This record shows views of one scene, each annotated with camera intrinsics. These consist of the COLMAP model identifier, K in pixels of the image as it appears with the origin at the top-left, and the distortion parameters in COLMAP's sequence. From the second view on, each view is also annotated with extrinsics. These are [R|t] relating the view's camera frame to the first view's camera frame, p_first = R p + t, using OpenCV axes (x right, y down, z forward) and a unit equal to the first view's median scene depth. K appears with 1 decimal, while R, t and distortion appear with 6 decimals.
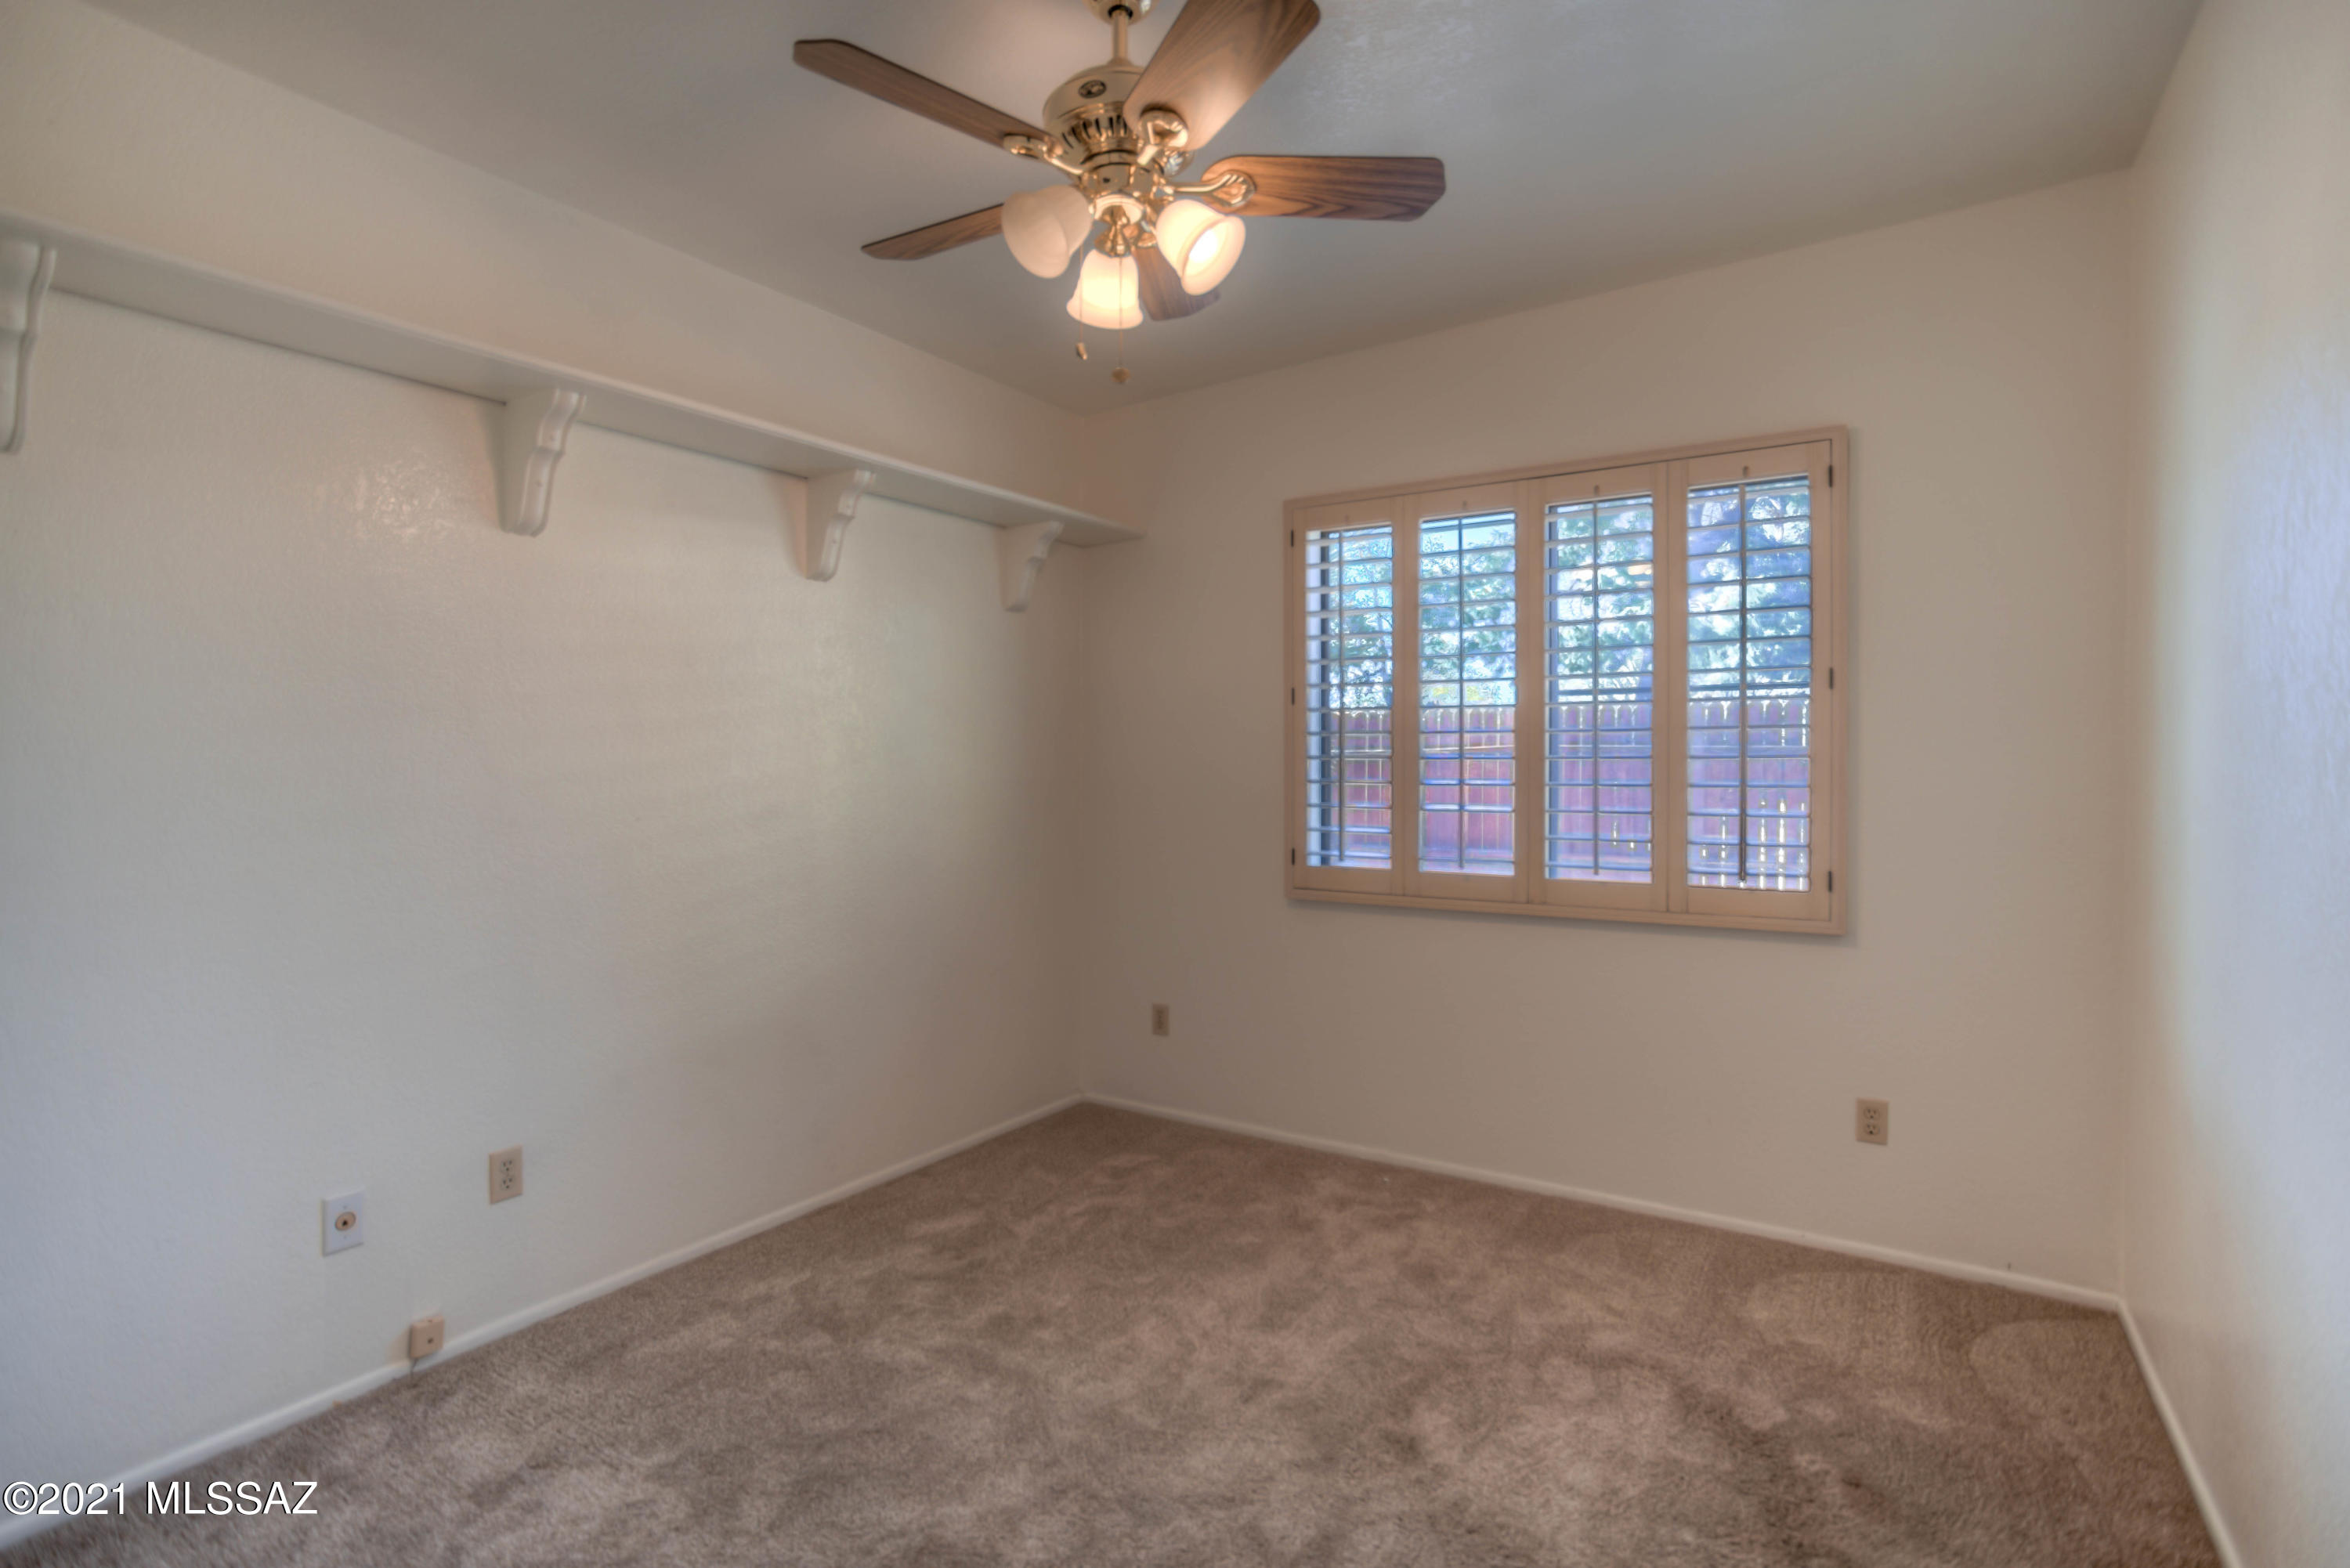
lens RADIAL K [[1168.3, 0, 1161.6], [0, 1168.3, 768.7], [0, 0, 1]] dist [-0.051837, 0.025928]
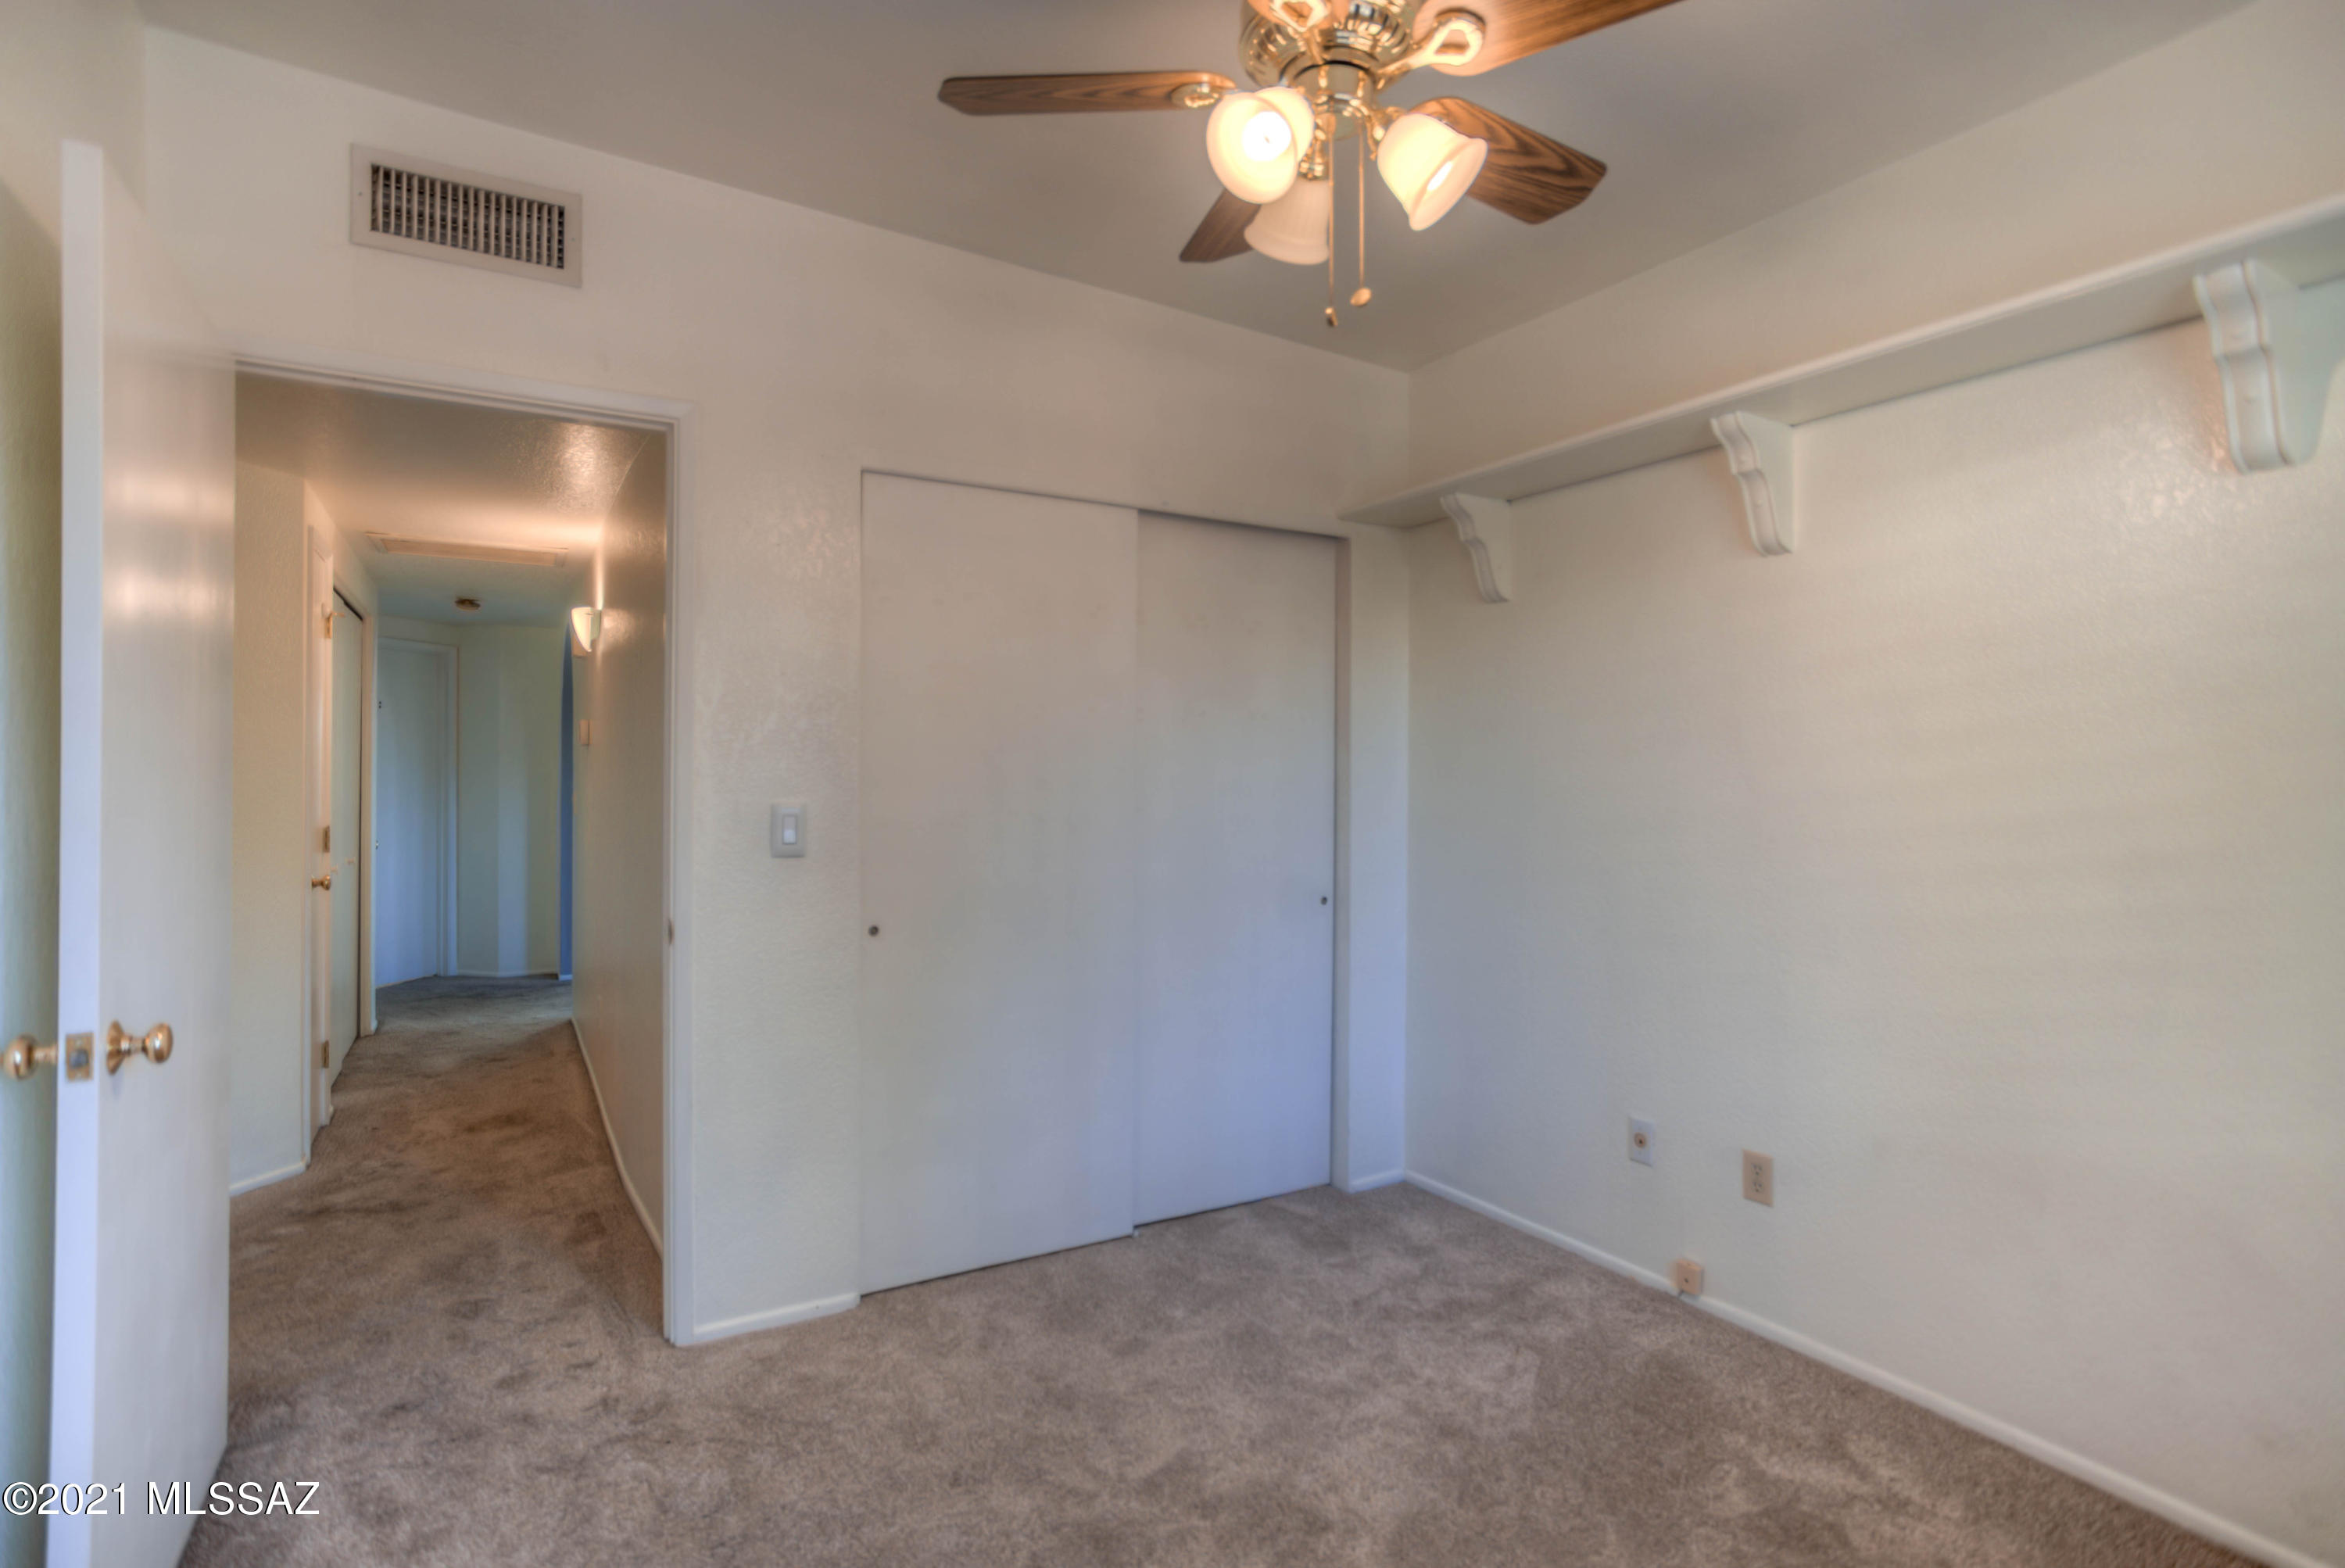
lens RADIAL K [[1165.9, 0, 1173.6], [0, 1165.9, 783.5], [0, 0, 1]] dist [-0.051837, 0.025928]
pose [[-0.468875, 0.007708, -0.883231, 0.615983], [-0.005968, 0.999911, 0.011894, -0.013566], [0.883245, 0.010849, -0.468787, 1.060438]]
